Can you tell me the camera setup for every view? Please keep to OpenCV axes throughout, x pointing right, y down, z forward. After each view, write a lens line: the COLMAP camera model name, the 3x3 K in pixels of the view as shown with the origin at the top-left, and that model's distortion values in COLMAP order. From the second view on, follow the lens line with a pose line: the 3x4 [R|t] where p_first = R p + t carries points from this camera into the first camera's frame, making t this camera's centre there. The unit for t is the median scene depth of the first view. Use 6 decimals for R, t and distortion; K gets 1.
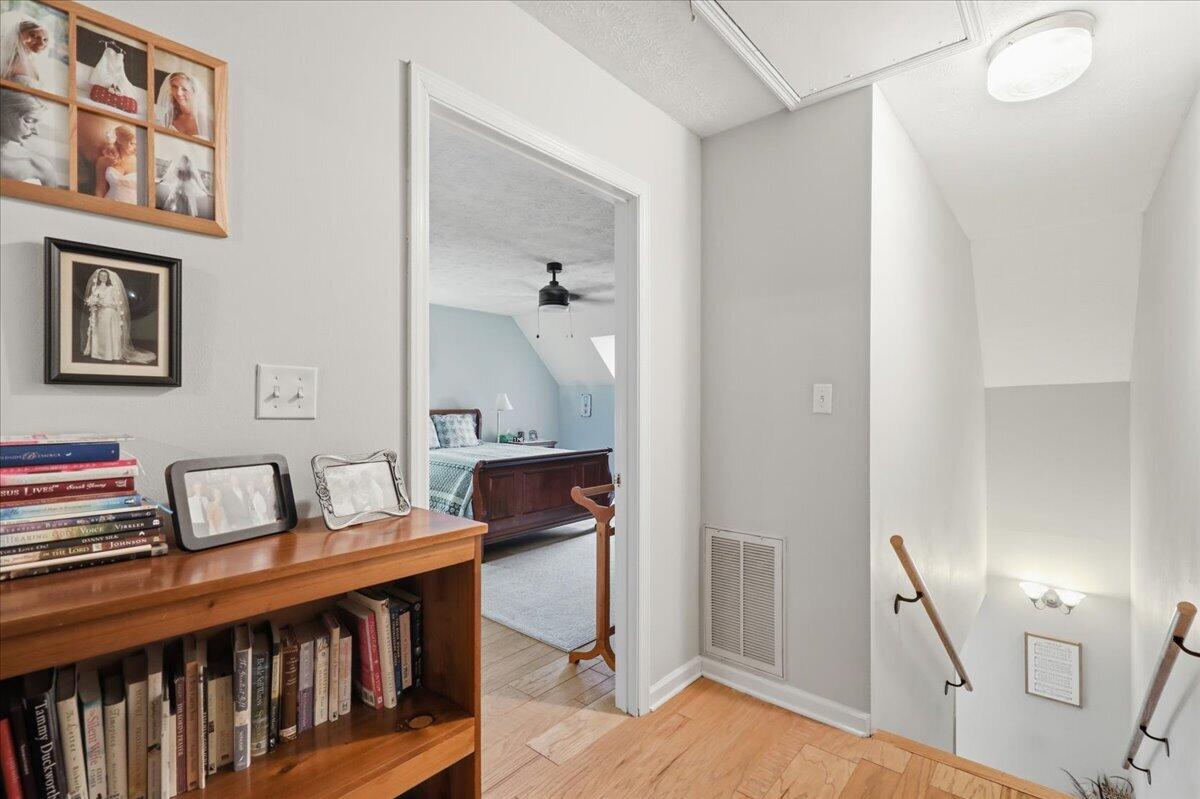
lens RADIAL K [[541.7, 0, 600.0], [0, 541.7, 408.6], [0, 0, 1]] dist [-0.000398, 0.000075]
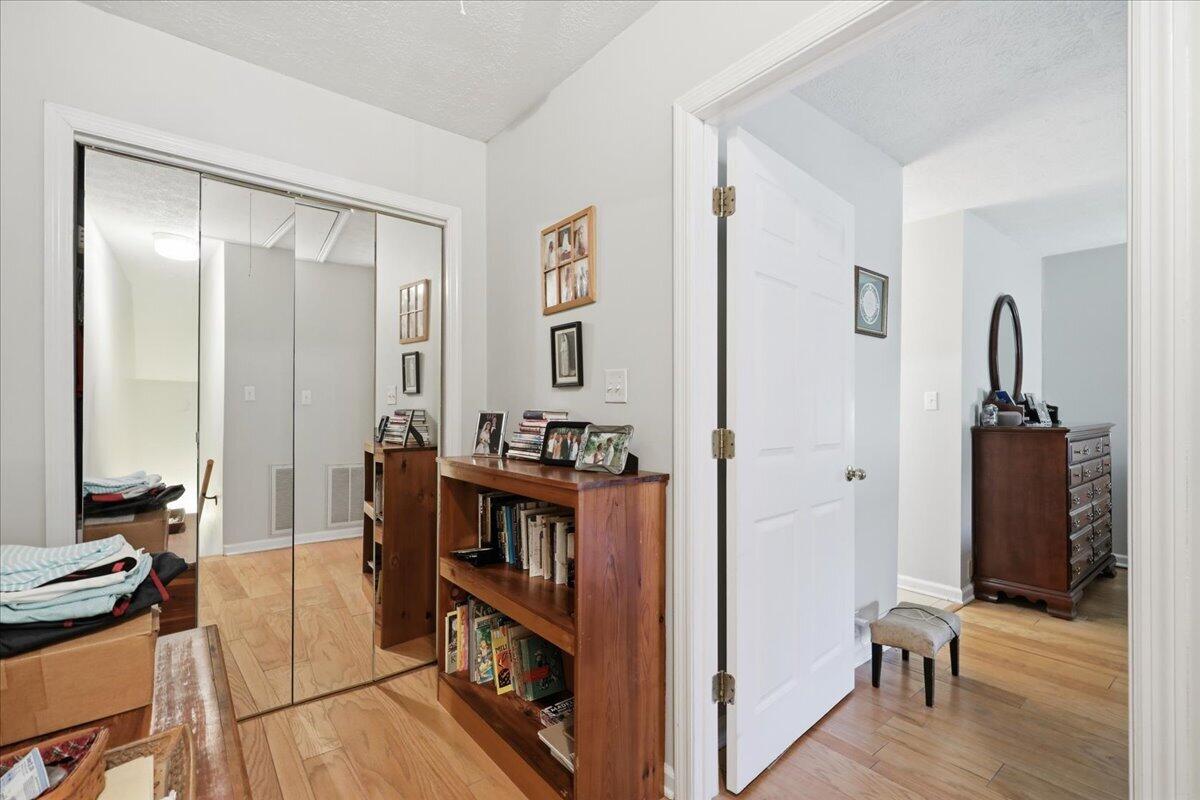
lens RADIAL K [[541.7, 0, 600.0], [0, 541.7, 409.1], [0, 0, 1]] dist [-0.000398, 0.000075]
pose [[-0.184879, 0.001273, -0.982761, 1.207084], [-0.005177, 0.999984, 0.002270, 0.041282], [0.982748, 0.005508, -0.184869, 1.512683]]
